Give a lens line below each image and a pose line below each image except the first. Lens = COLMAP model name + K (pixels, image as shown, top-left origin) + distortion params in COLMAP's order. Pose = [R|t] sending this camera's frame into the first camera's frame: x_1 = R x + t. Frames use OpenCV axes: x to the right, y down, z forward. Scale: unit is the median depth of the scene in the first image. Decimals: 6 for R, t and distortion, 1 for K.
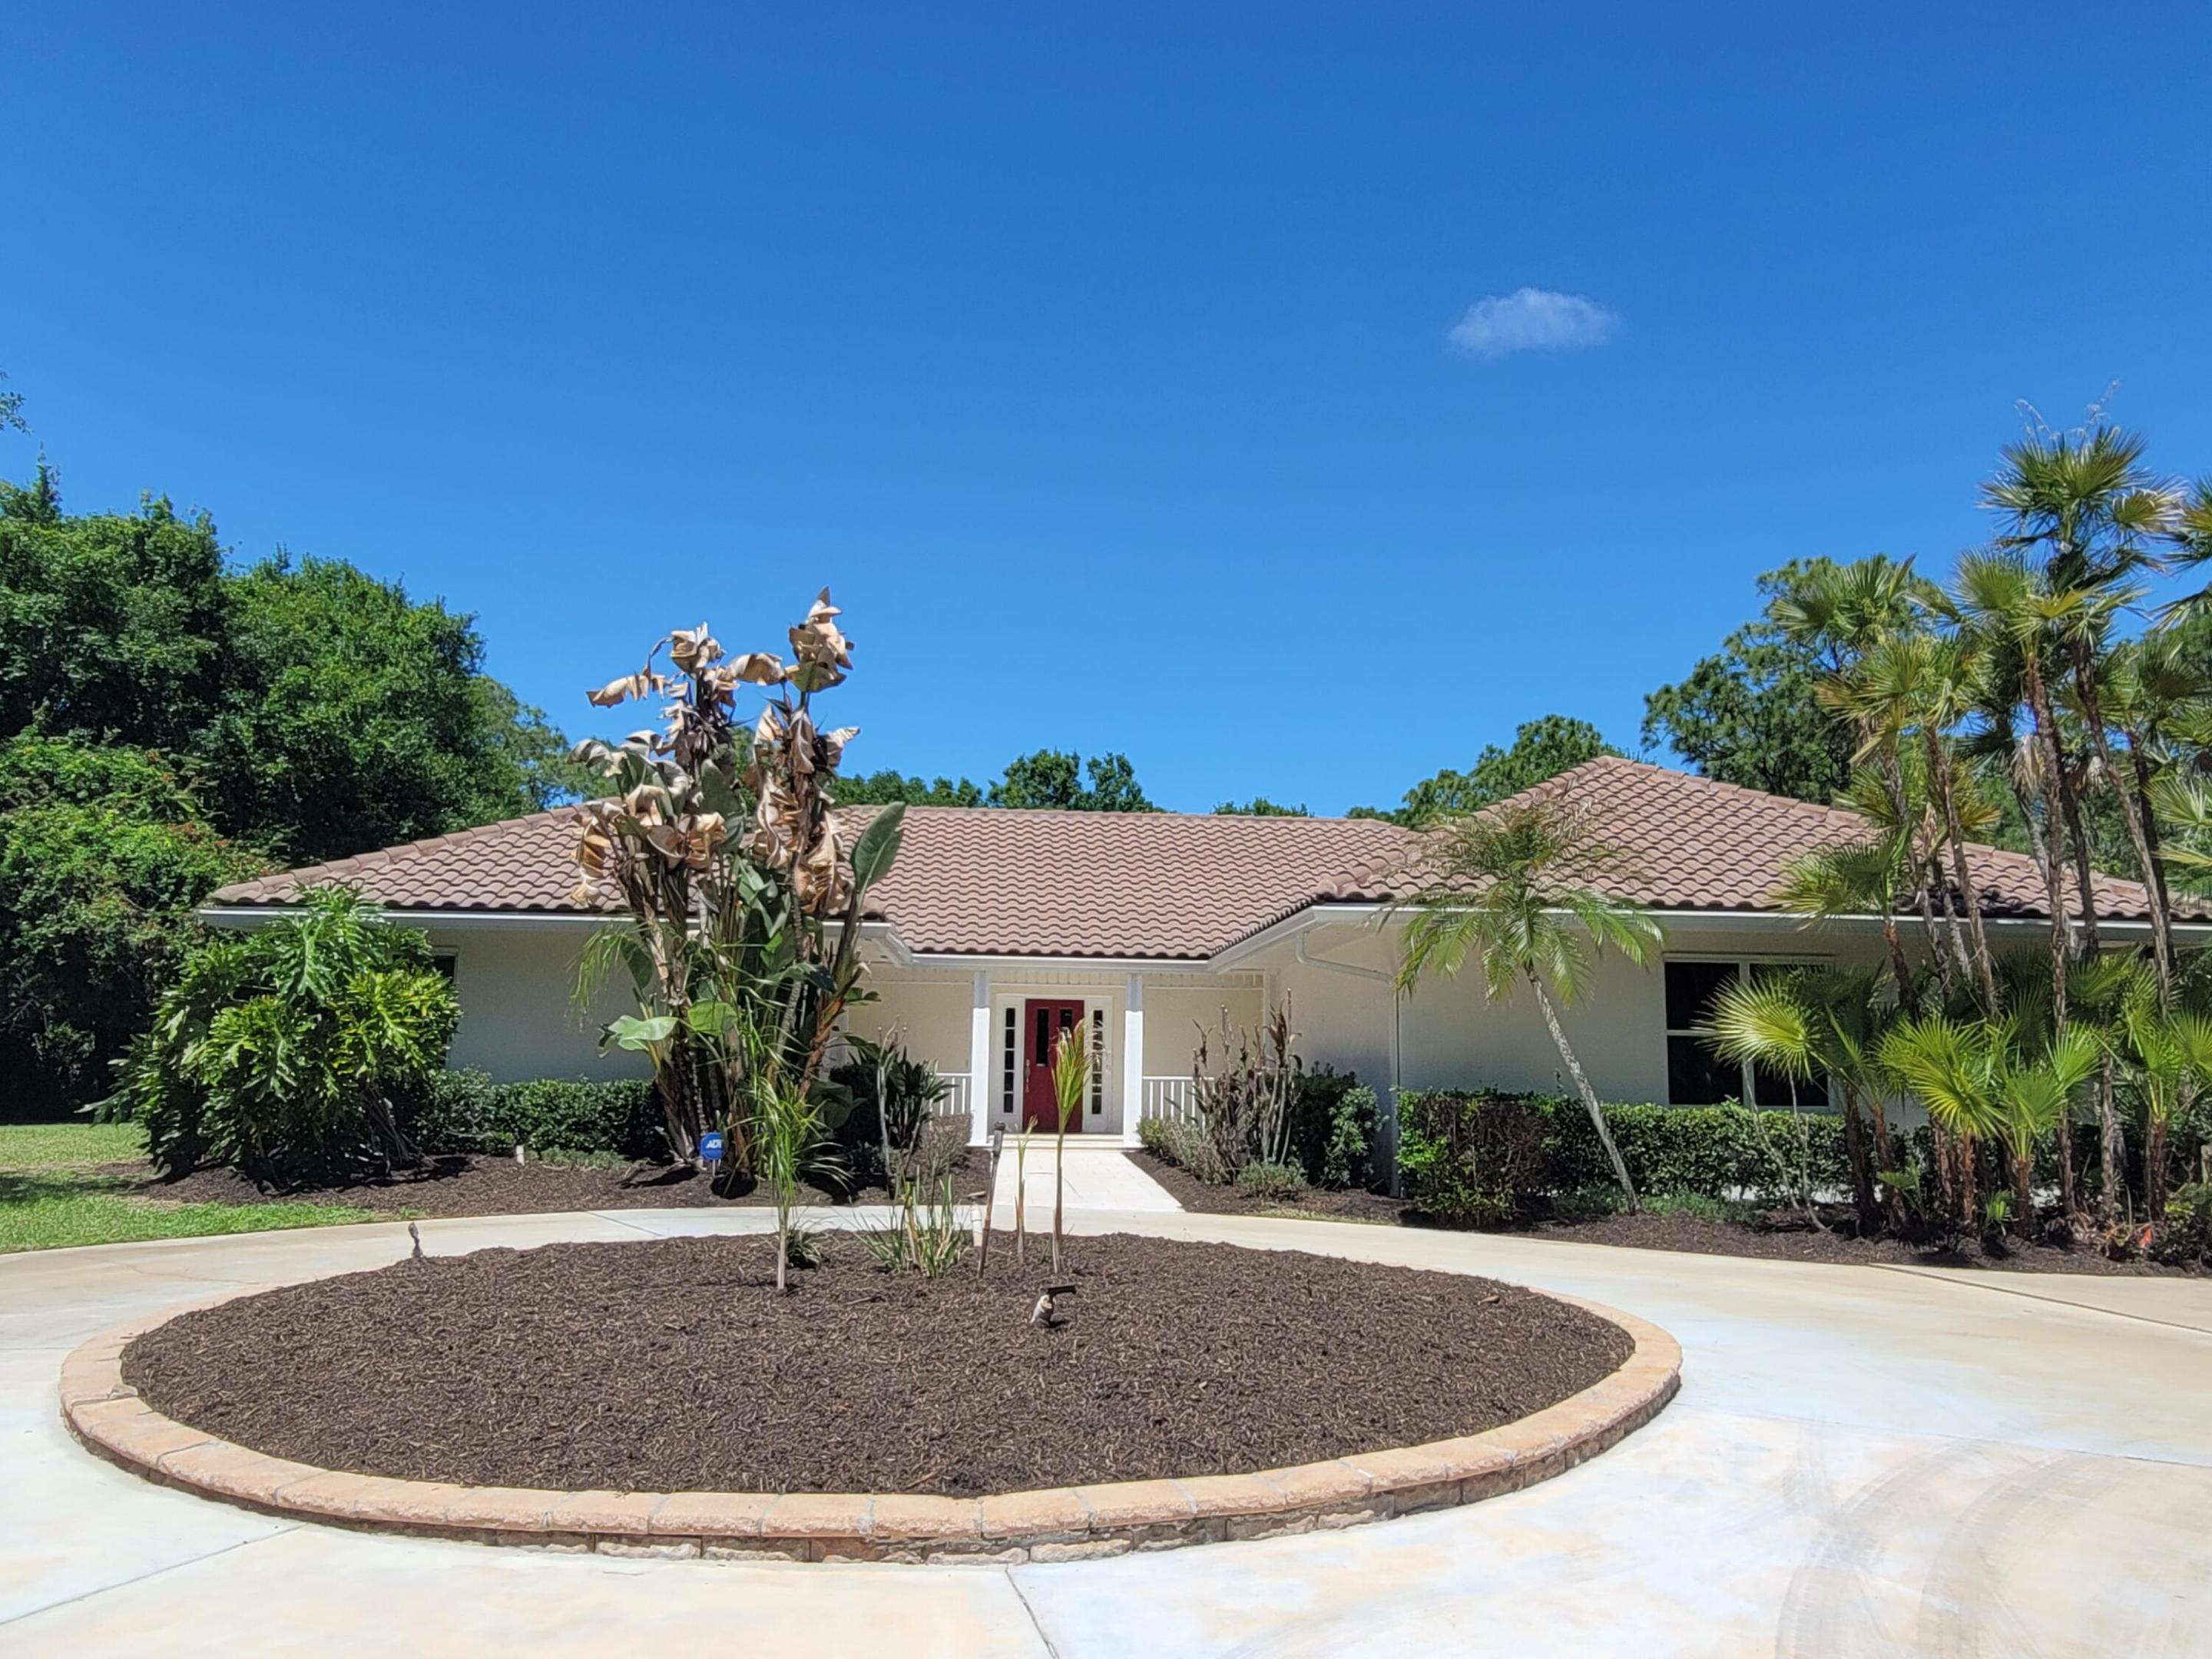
lens RADIAL K [[1666.7, 0, 1106.0], [0, 1666.7, 829.5], [0, 0, 1]] dist [-0.006104, 0.003849]
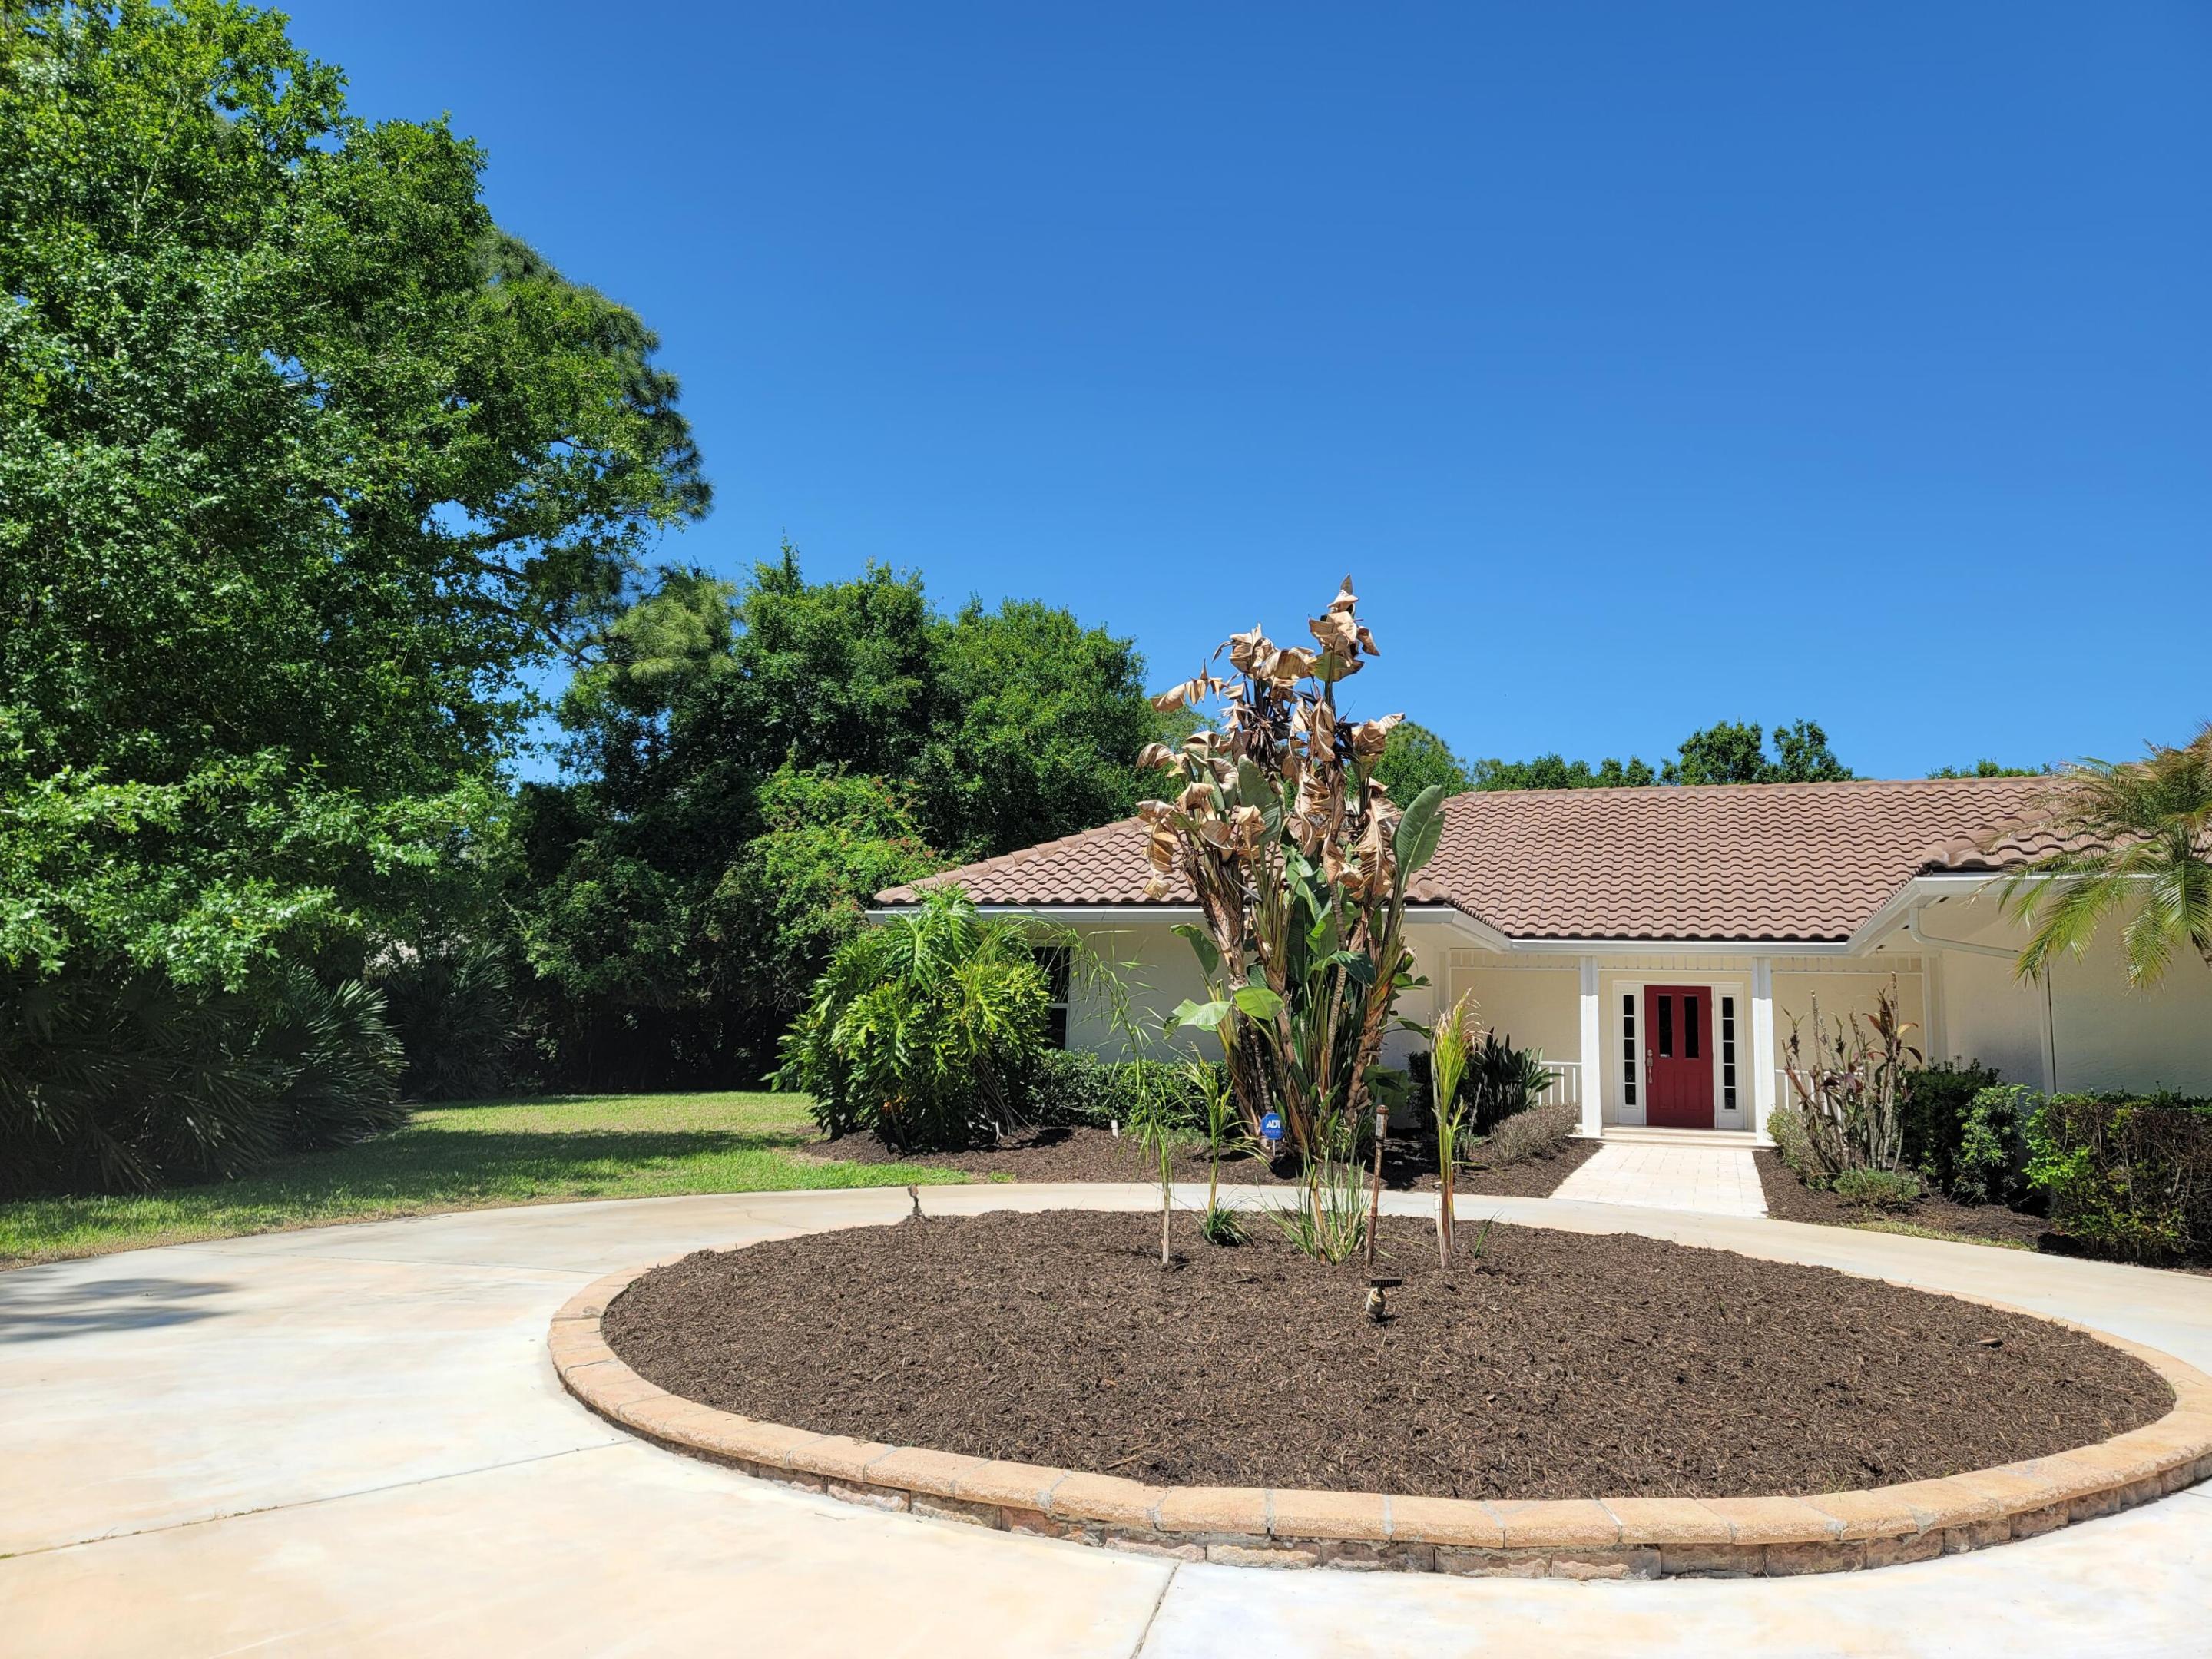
lens RADIAL K [[1620.2, 0, 1112.9], [0, 1620.2, 840.3], [0, 0, 1]] dist [0.075569, -0.064724]
pose [[0.906723, -0.040825, -0.419745, 0.103610], [0.045218, 0.998977, 0.000518, 0.006956], [0.419295, -0.019450, 0.907642, 0.041004]]
